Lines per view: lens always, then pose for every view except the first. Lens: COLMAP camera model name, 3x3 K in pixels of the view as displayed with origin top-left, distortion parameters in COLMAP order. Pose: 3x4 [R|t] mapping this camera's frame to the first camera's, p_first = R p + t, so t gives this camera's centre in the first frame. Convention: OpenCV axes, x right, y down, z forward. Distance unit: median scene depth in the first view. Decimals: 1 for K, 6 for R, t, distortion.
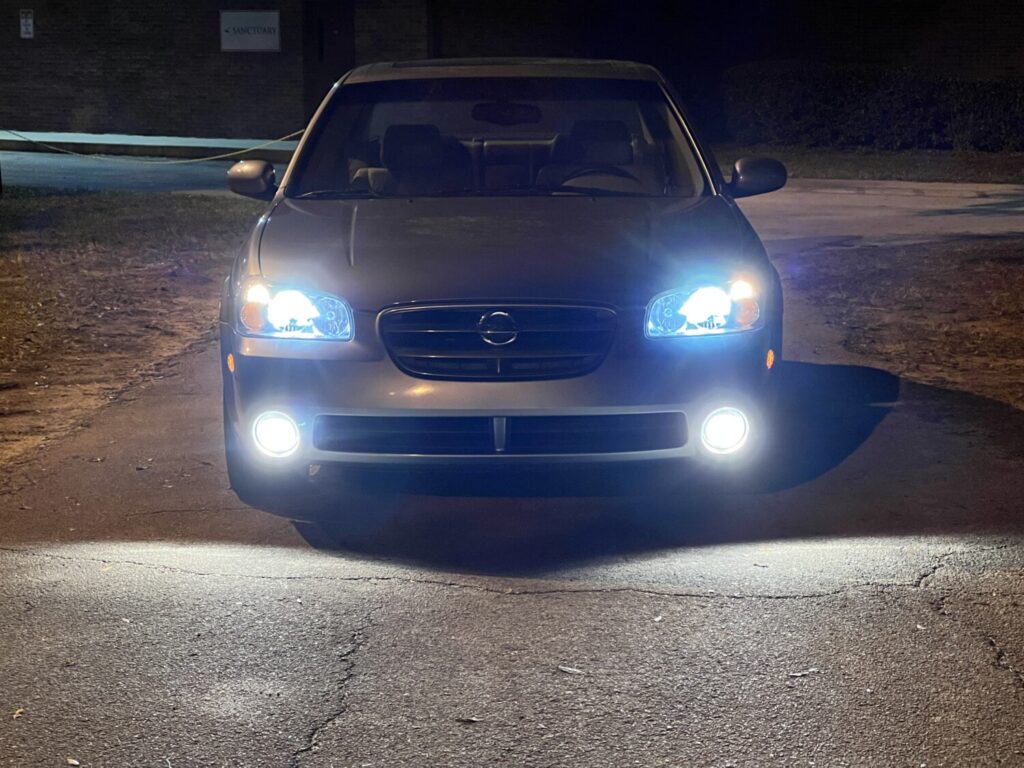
lens RADIAL K [[2307.1, 0, 512.7], [0, 2307.1, 382.9], [0, 0, 1]] dist [0.229299, 0.000000]
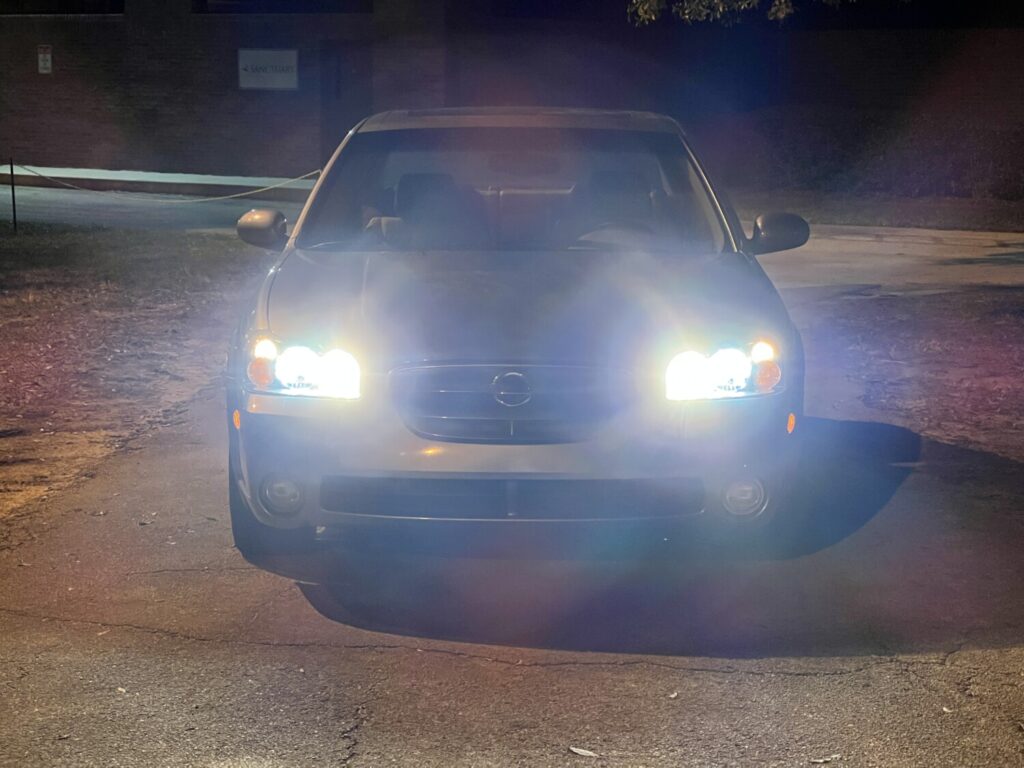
lens RADIAL K [[2307.1, 0, 514.0], [0, 2307.1, 381.5], [0, 0, 1]] dist [0.229299, 0.000000]
pose [[0.999893, 0.013558, -0.005527, -0.000035], [-0.013649, 0.999767, -0.016708, -0.008163], [0.005299, 0.016781, 0.999845, 0.022048]]
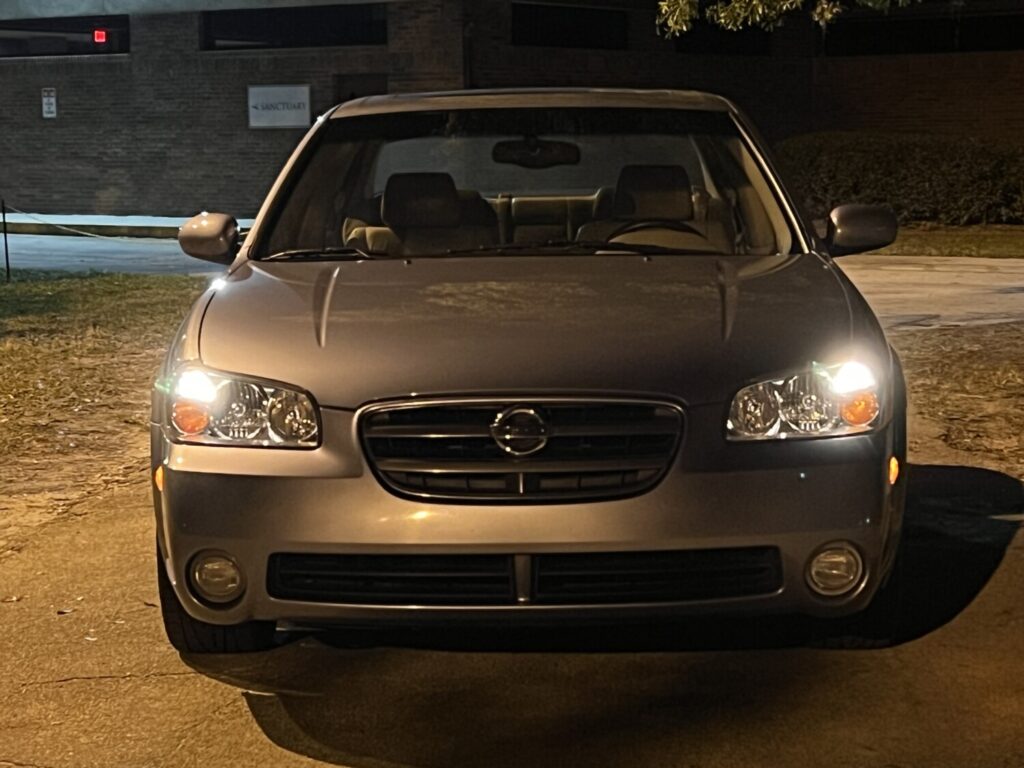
lens RADIAL K [[2307.1, 0, 512.2], [0, 2307.1, 382.6], [0, 0, 1]] dist [0.229299, 0.000000]
pose [[0.999782, -0.005413, -0.020148, 0.004589], [0.004662, 0.999298, -0.037160, -0.009288], [0.020335, 0.037058, 0.999106, 0.214688]]
